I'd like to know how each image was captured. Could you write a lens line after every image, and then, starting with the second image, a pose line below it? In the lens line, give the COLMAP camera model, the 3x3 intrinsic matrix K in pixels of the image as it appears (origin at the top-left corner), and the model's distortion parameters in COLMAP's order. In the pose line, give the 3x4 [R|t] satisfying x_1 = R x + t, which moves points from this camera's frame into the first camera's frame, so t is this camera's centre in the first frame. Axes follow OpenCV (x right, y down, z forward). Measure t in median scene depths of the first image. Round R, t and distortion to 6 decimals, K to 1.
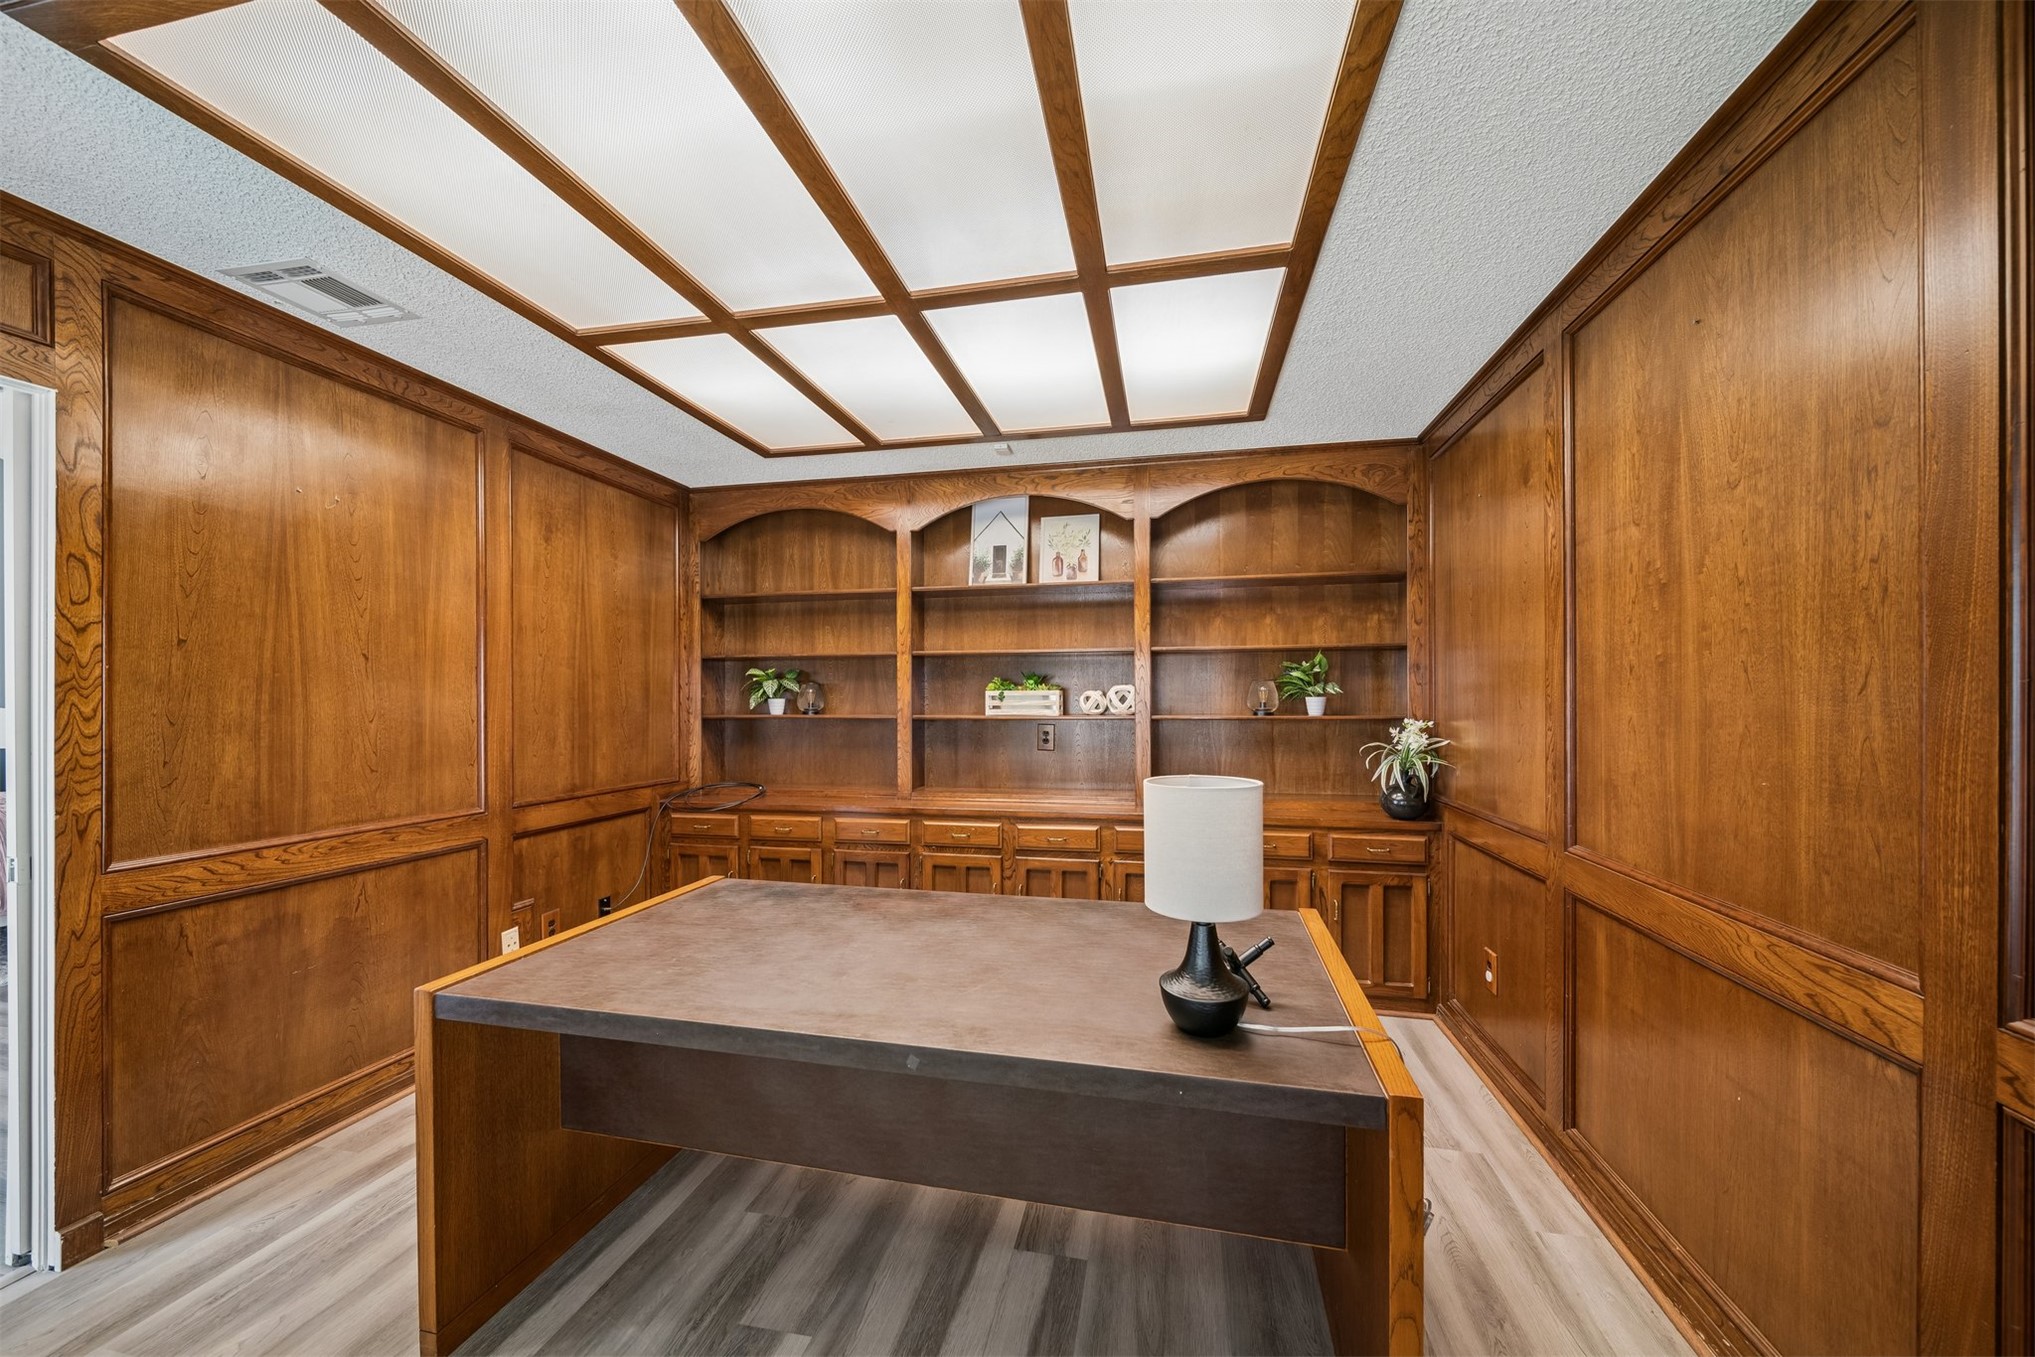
lens RADIAL K [[721.9, 0, 1029.2], [0, 721.9, 702.0], [0, 0, 1]] dist [-0.000436, -0.000731]
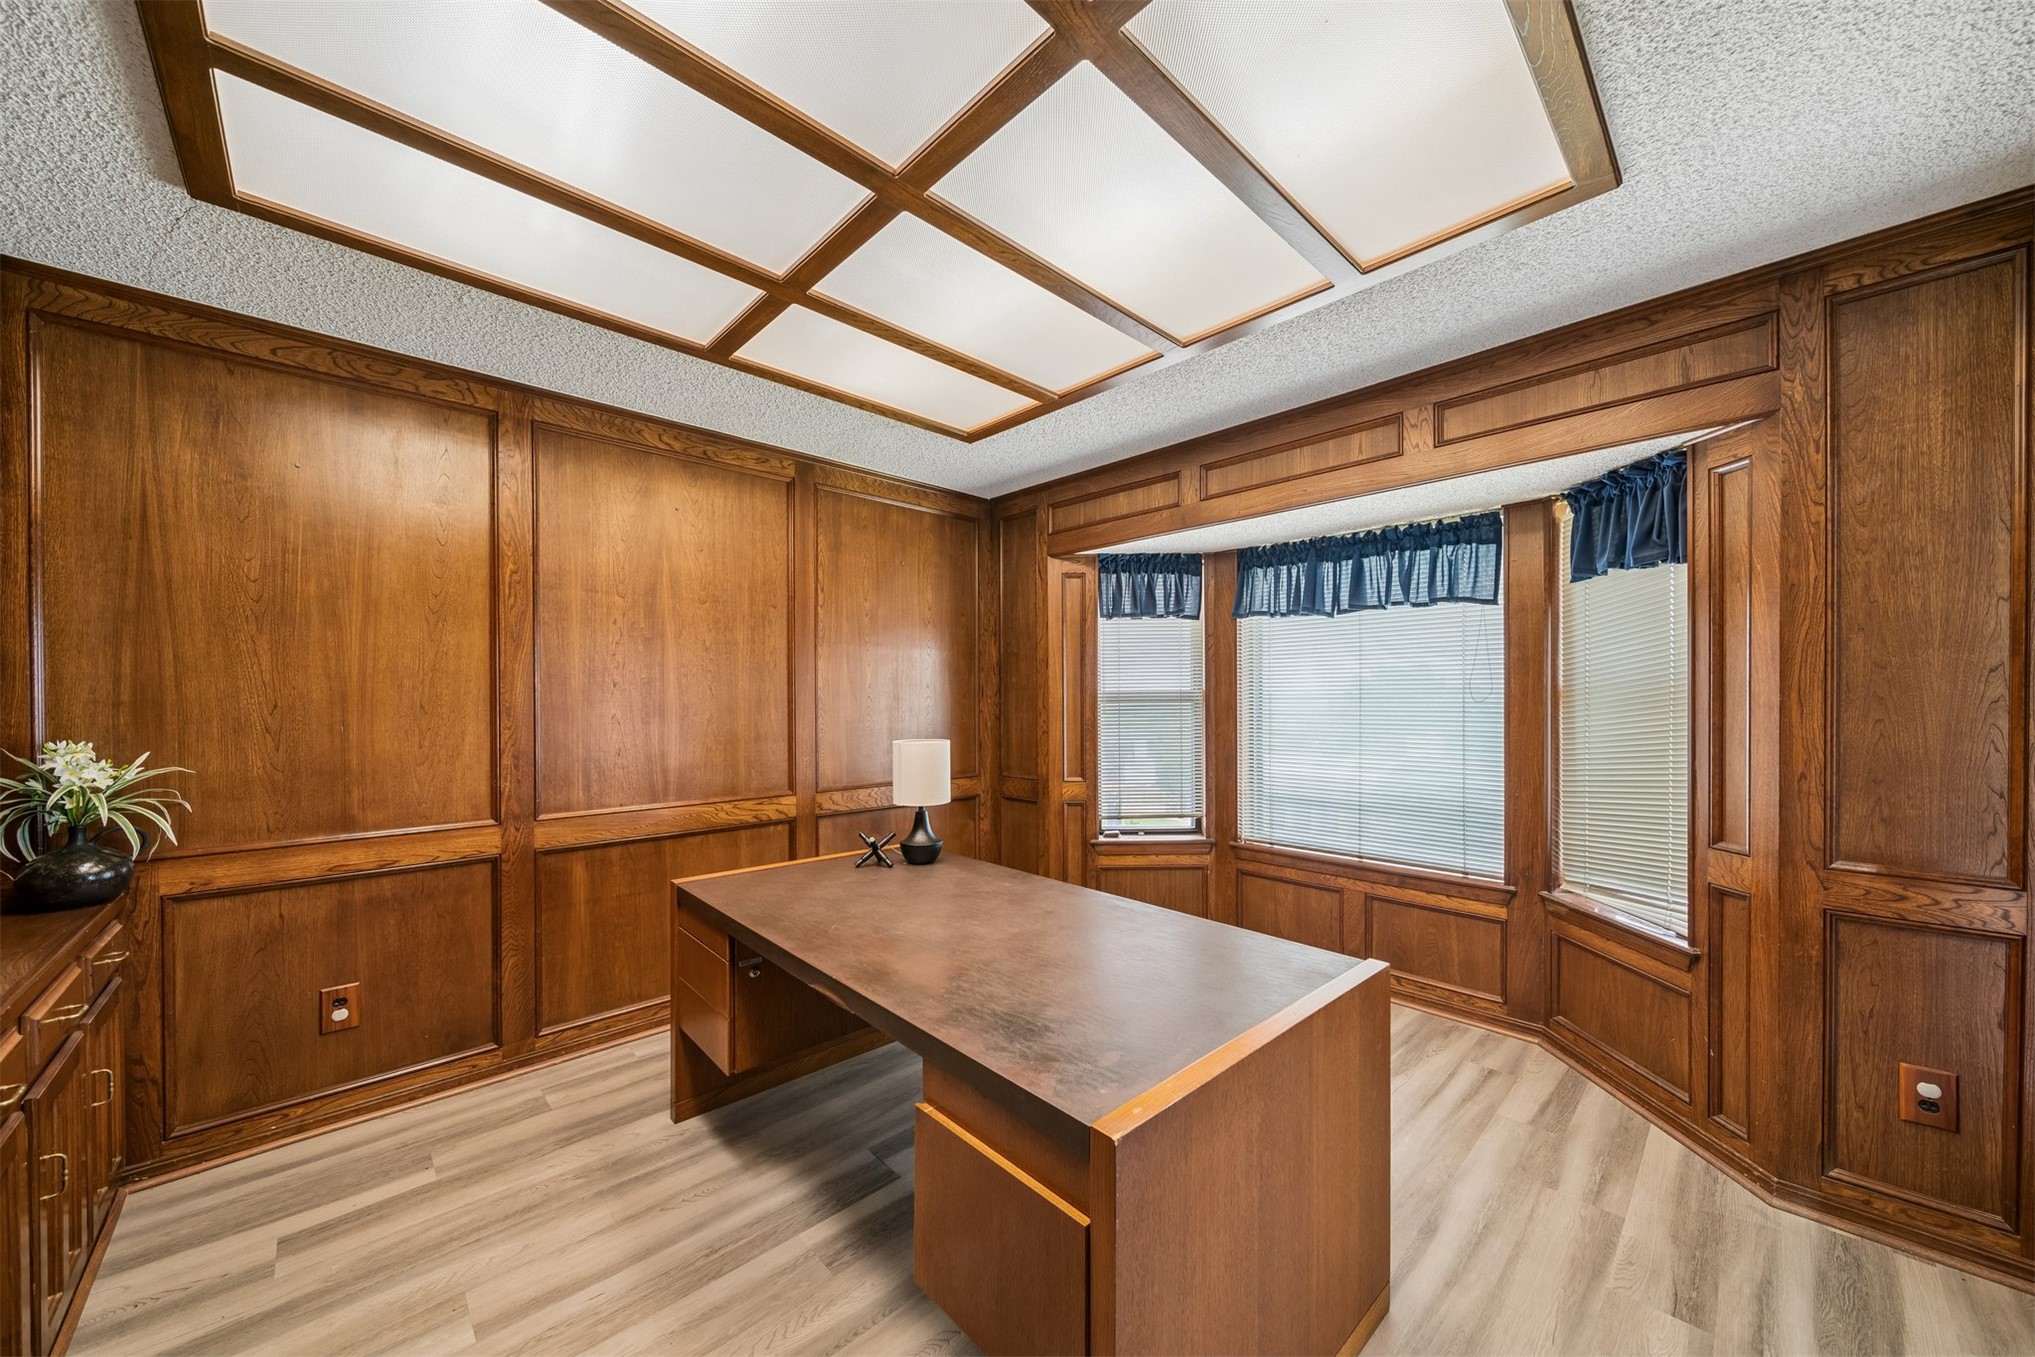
lens RADIAL K [[721.9, 0, 1046.0], [0, 721.9, 696.0], [0, 0, 1]] dist [-0.000436, -0.000731]
pose [[-0.838427, 0.008419, 0.544950, -0.687442], [0.010499, 0.999945, 0.000705, -0.008374], [-0.544913, 0.006312, -0.838469, 1.486976]]
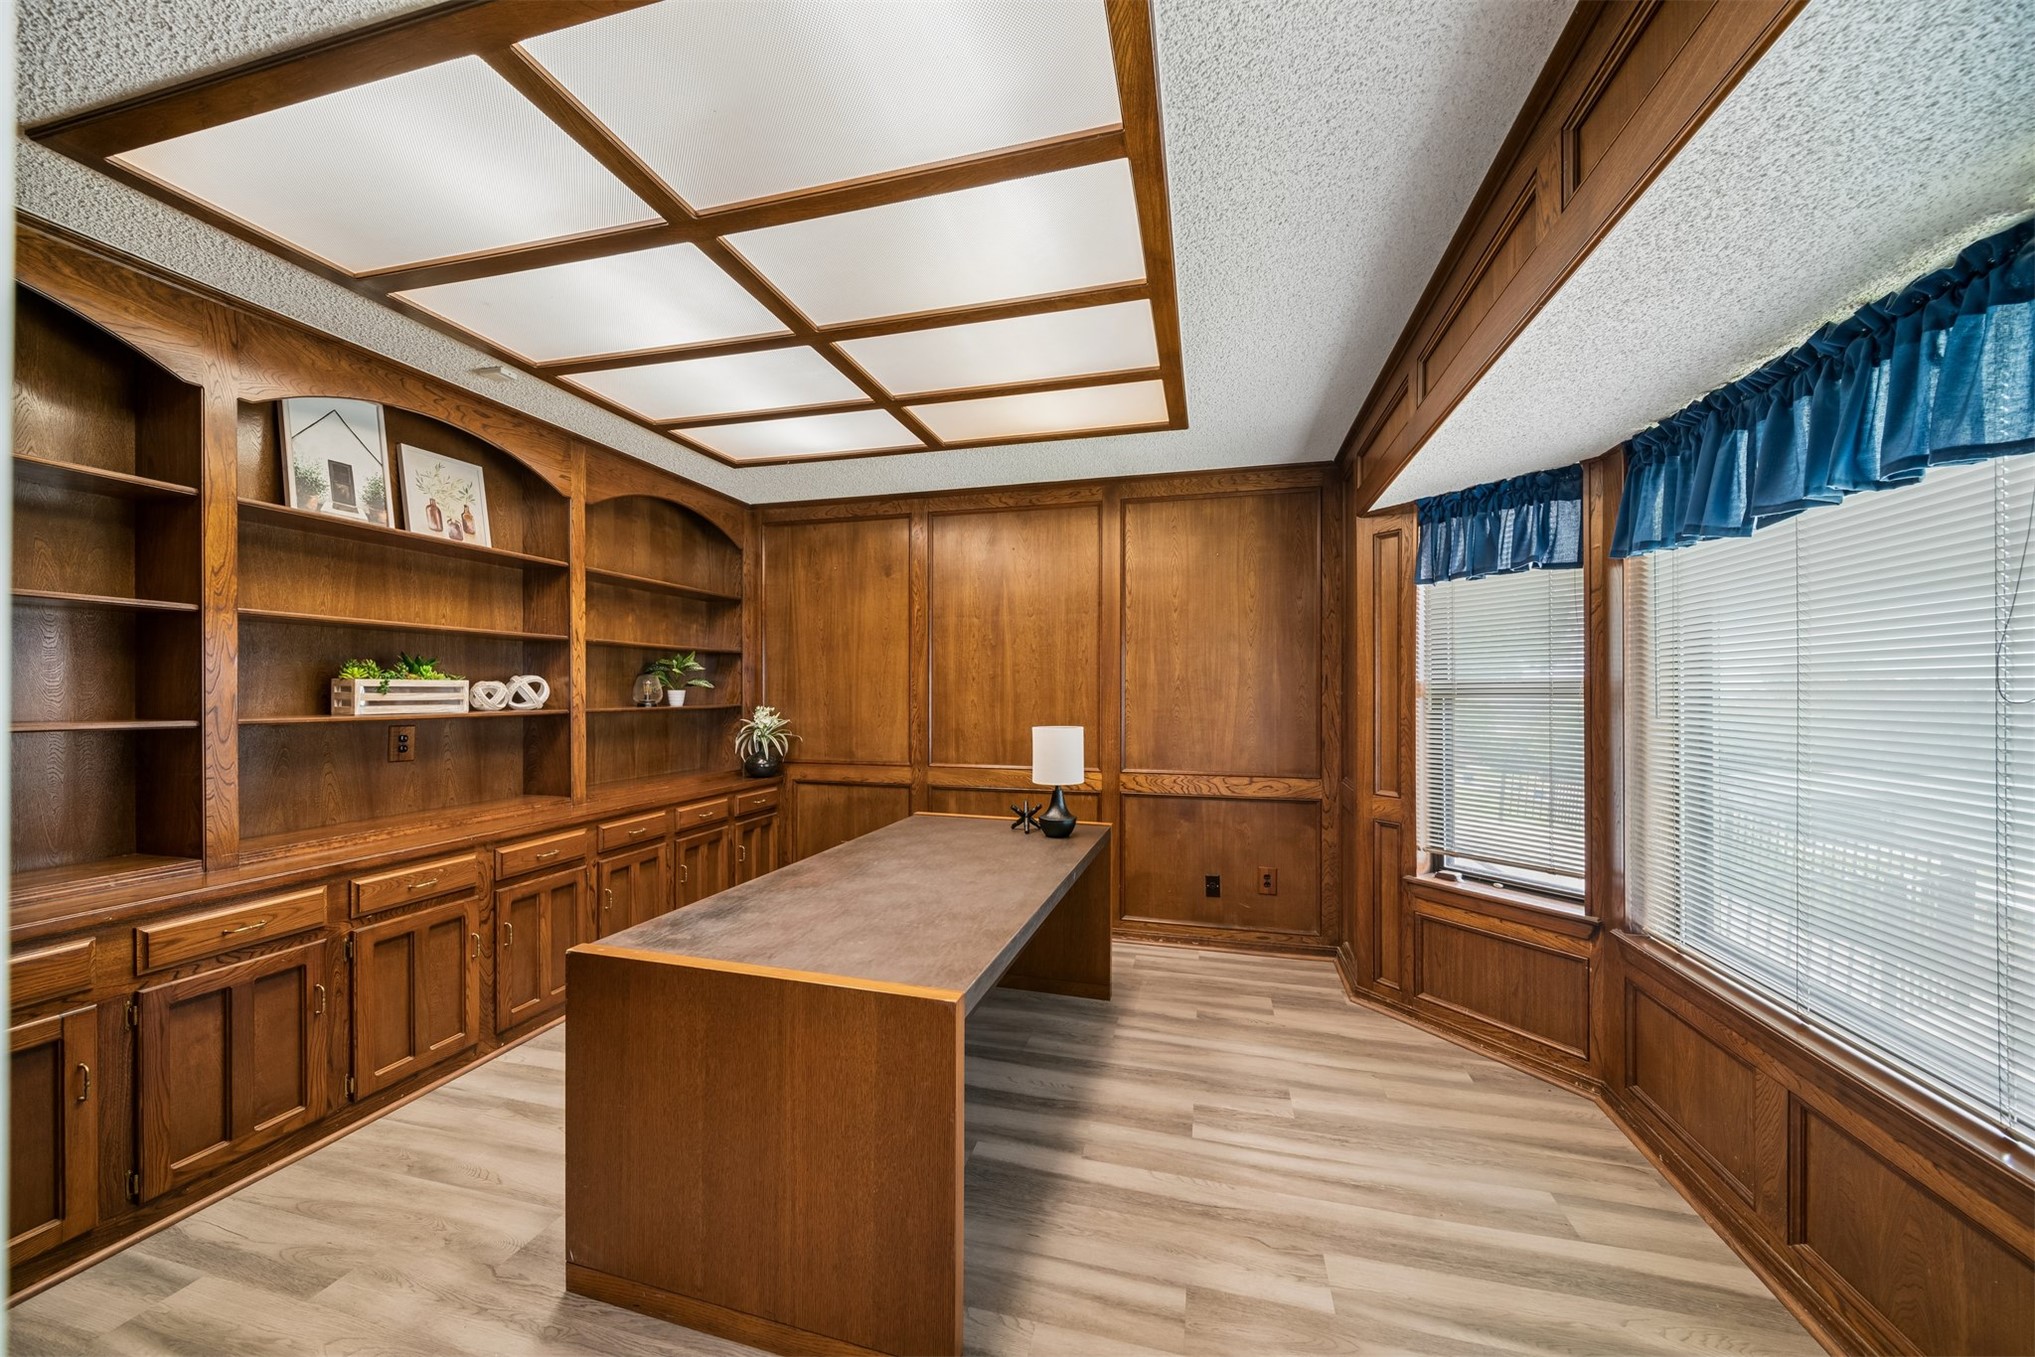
lens RADIAL K [[721.9, 0, 1031.4], [0, 721.9, 686.4], [0, 0, 1]] dist [-0.000436, -0.000731]
pose [[0.041066, 0.010551, 0.999101, -1.202897], [0.004127, 0.999934, -0.010729, 0.003313], [-0.999148, 0.004564, 0.041020, 0.586214]]
